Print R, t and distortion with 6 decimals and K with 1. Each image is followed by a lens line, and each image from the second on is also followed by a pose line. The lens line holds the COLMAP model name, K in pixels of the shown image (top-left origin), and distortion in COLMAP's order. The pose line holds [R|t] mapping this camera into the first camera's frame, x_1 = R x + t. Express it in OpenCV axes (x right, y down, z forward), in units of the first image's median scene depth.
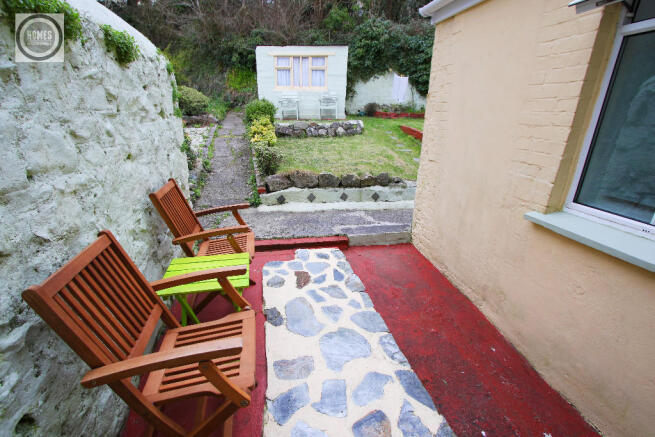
lens RADIAL K [[303.8, 0, 319.4], [0, 303.8, 226.6], [0, 0, 1]] dist [-0.001436, -0.000585]
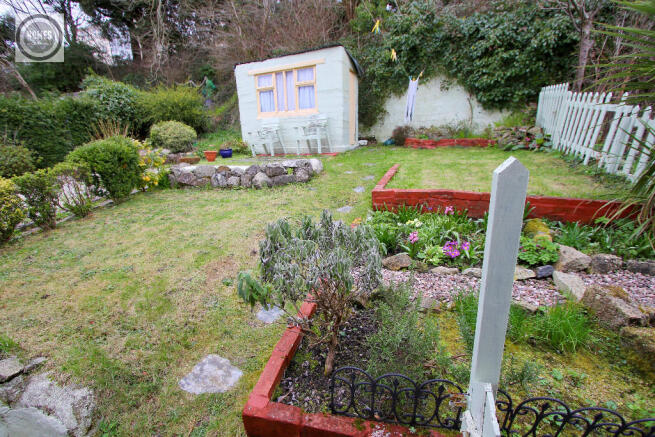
lens RADIAL K [[303.8, 0, 319.4], [0, 303.8, 226.6], [0, 0, 1]] dist [-0.001436, -0.000585]
pose [[0.921687, 0.066443, -0.382202, 0.316631], [-0.095239, 0.993827, -0.056902, -0.155036], [0.376062, 0.088846, 0.922325, 0.391637]]
